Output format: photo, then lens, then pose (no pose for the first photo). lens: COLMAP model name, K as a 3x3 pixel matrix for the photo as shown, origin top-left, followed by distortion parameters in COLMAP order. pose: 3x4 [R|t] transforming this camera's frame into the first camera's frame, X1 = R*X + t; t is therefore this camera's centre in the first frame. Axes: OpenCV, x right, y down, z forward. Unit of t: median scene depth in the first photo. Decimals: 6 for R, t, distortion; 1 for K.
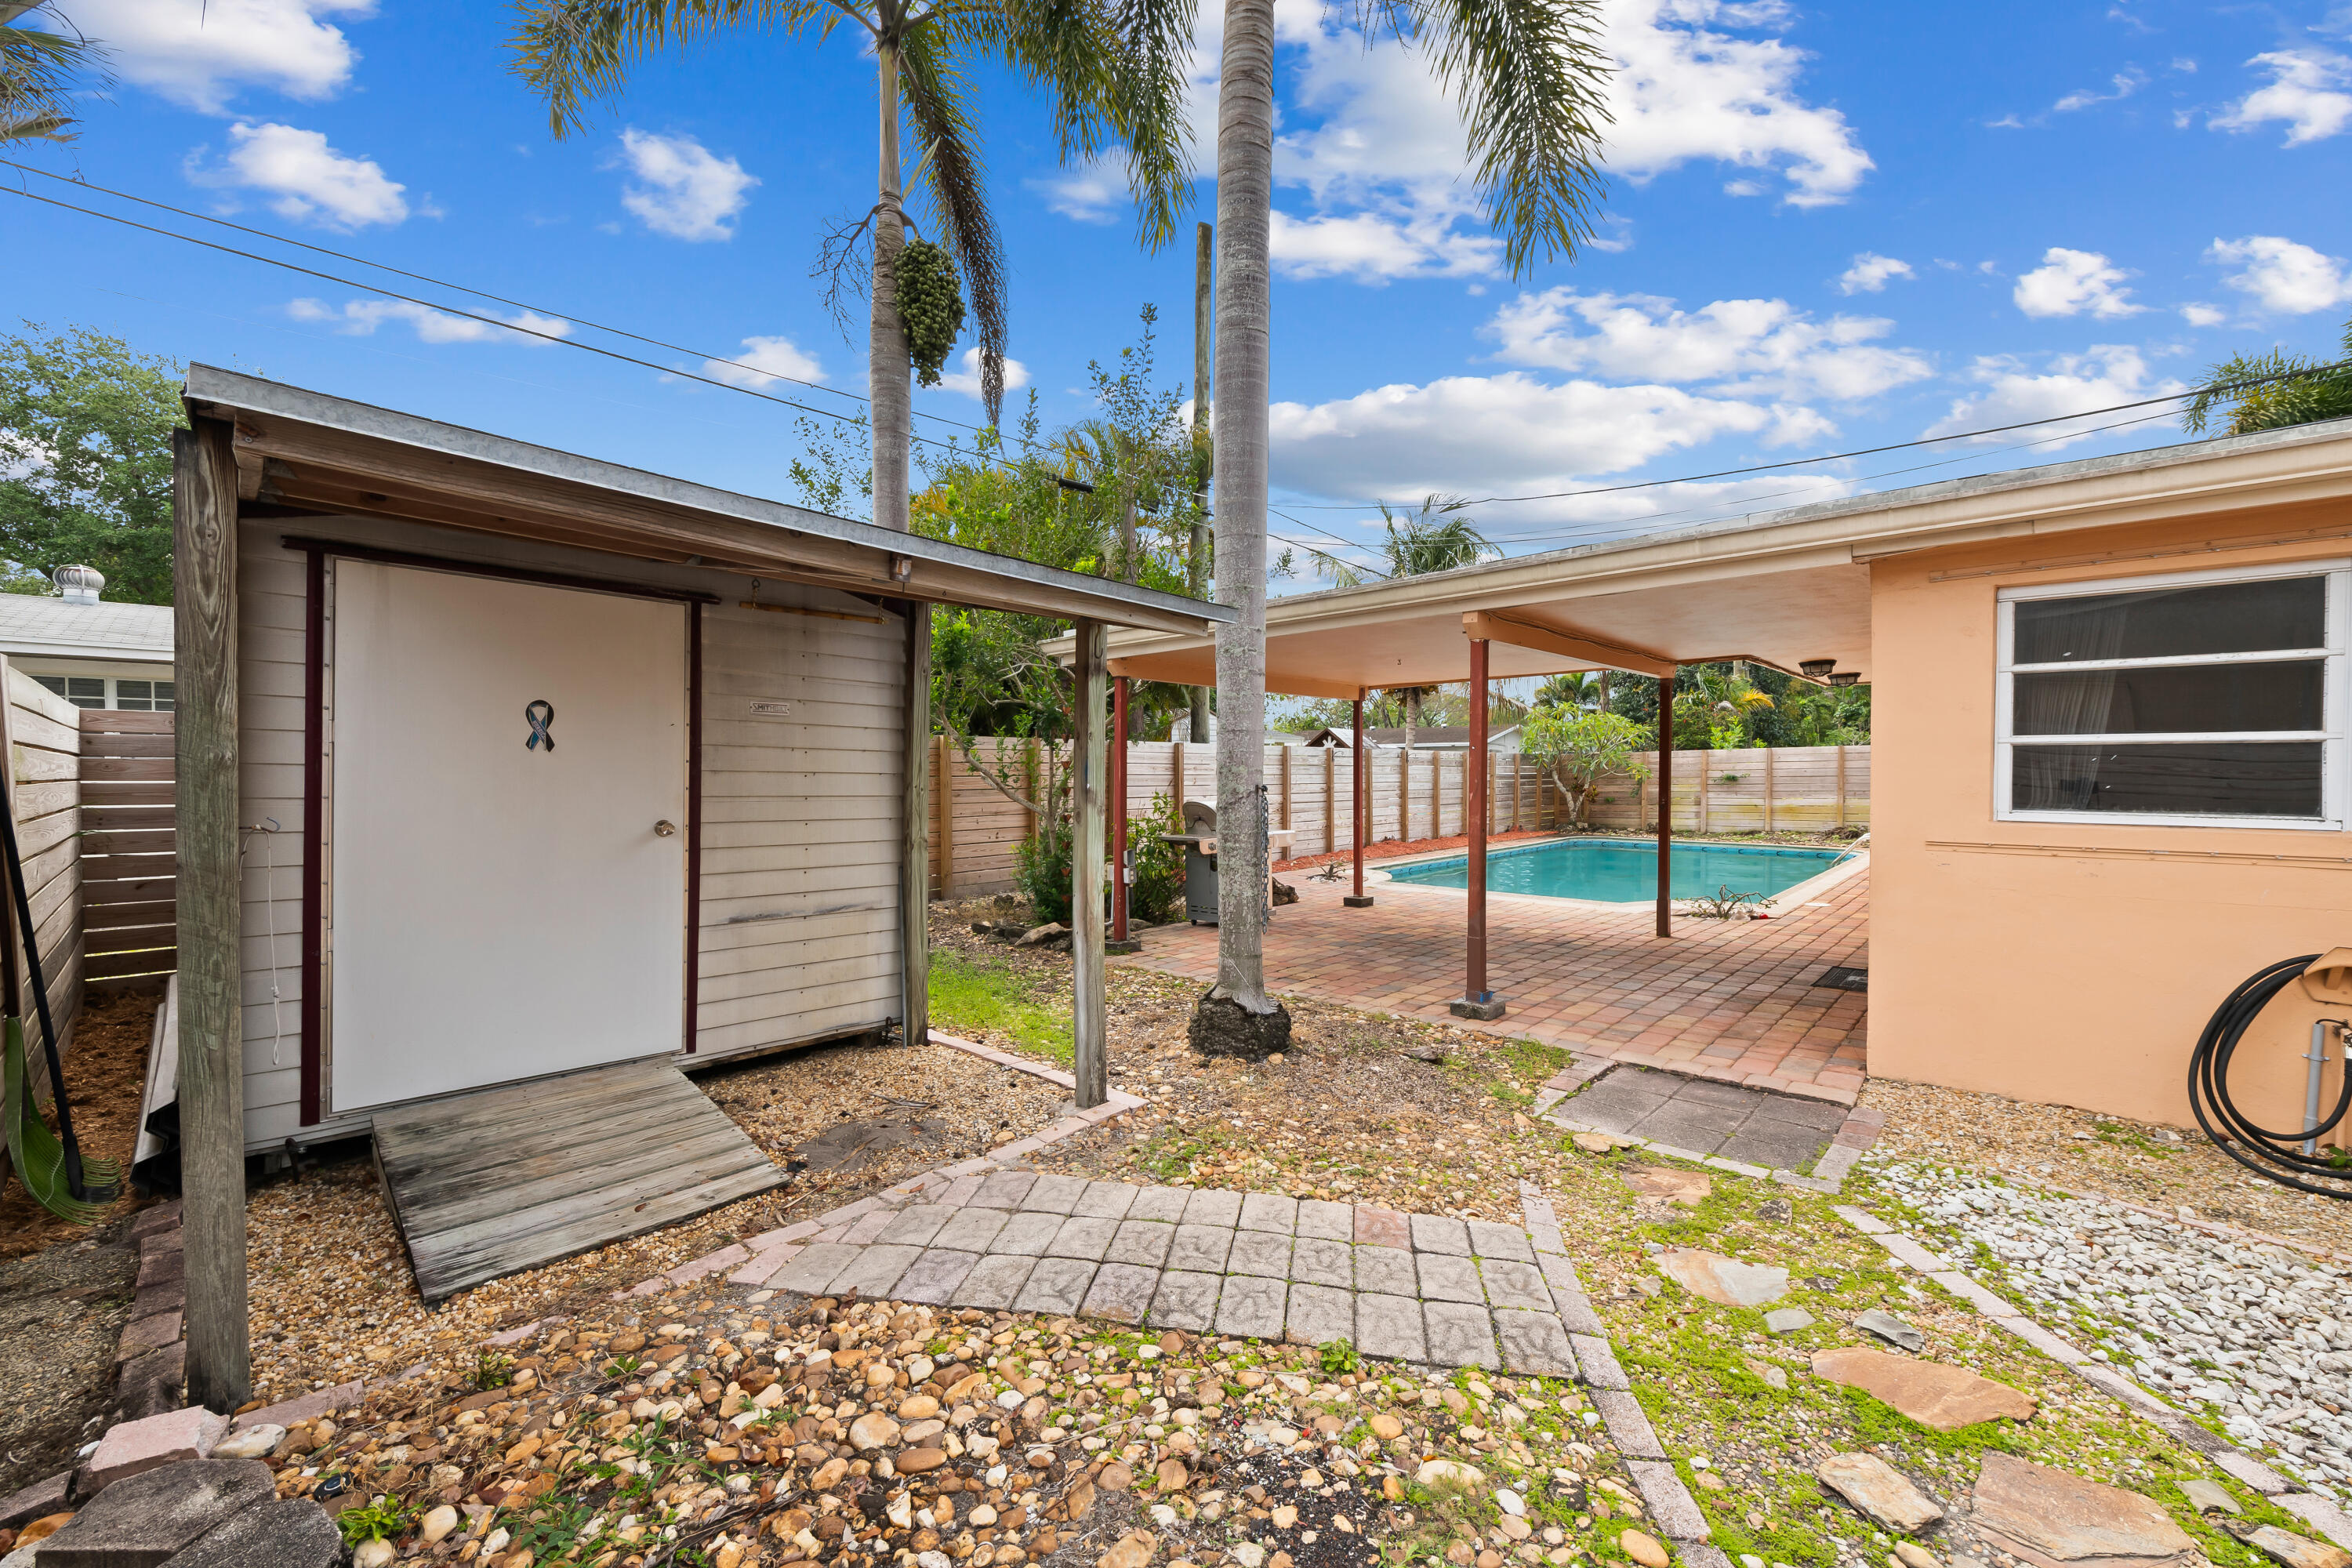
lens RADIAL K [[962.7, 0, 1187.8], [0, 962.7, 788.5], [0, 0, 1]] dist [0.000629, -0.000070]
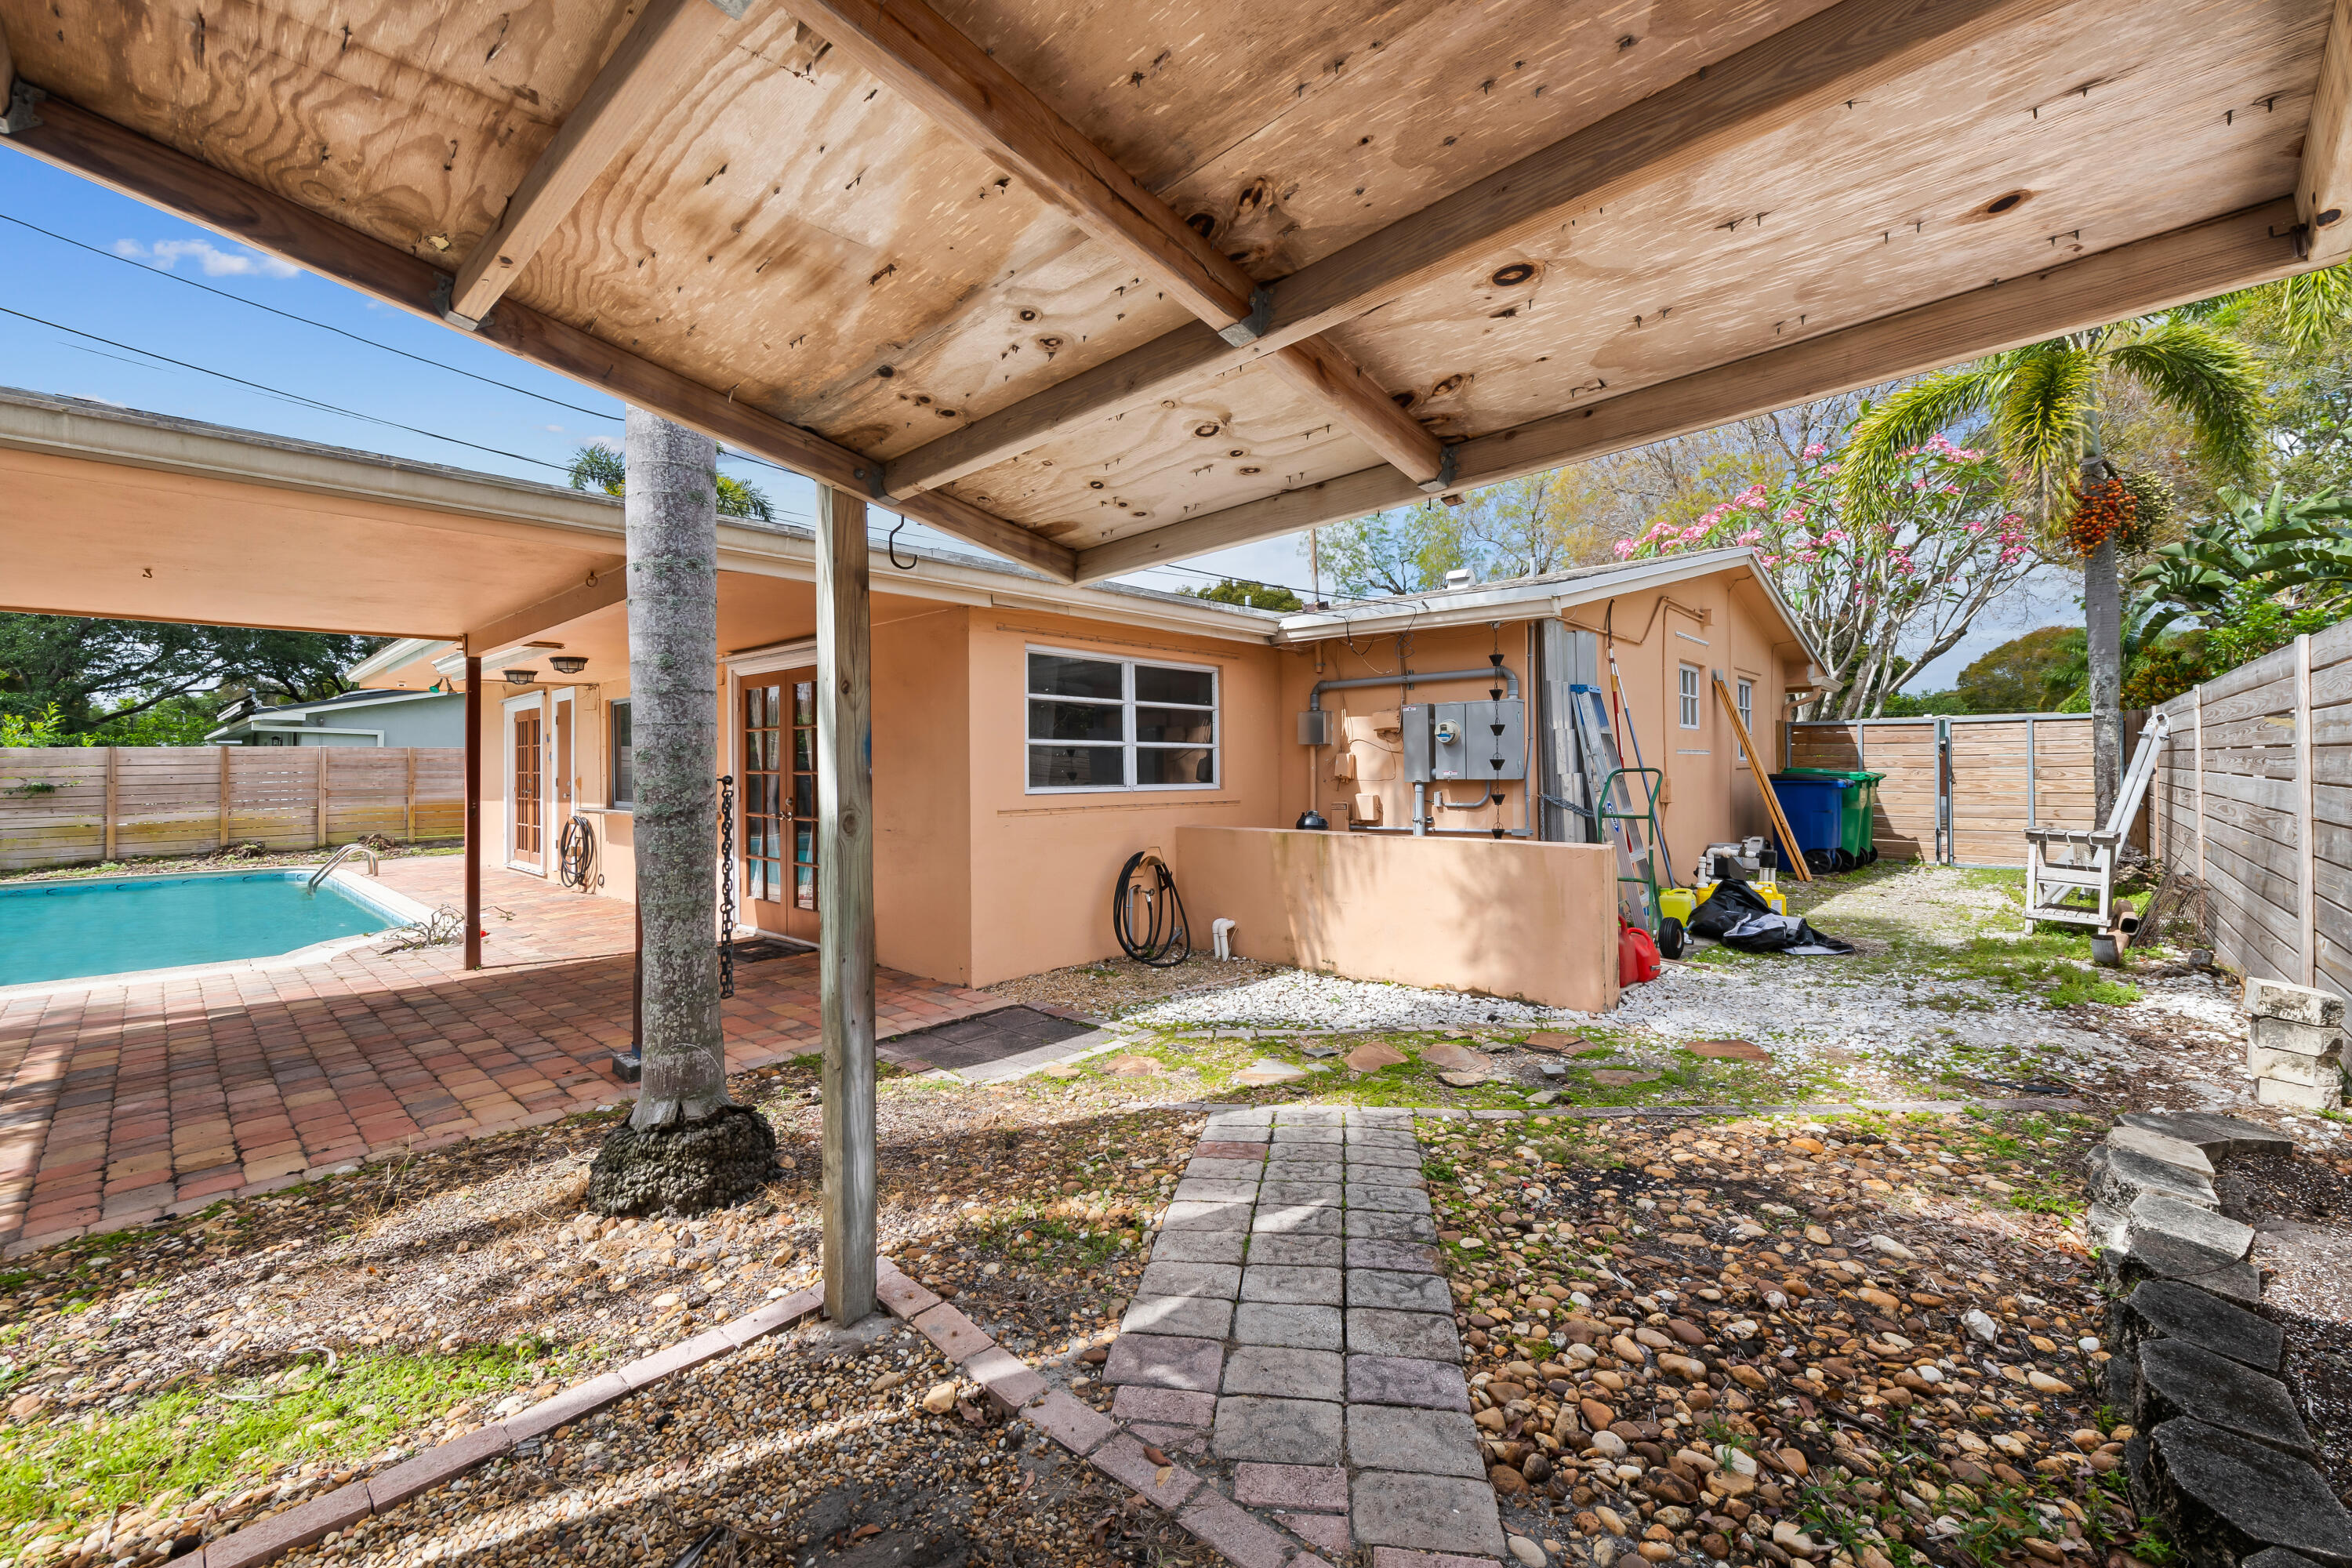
lens RADIAL K [[962.7, 0, 1187.8], [0, 962.7, 788.5], [0, 0, 1]] dist [0.000629, -0.000070]
pose [[-0.037060, -0.019250, 0.999128, -0.753238], [0.030097, 0.999339, 0.020370, -0.000271], [-0.998860, 0.030825, -0.036456, 0.871490]]
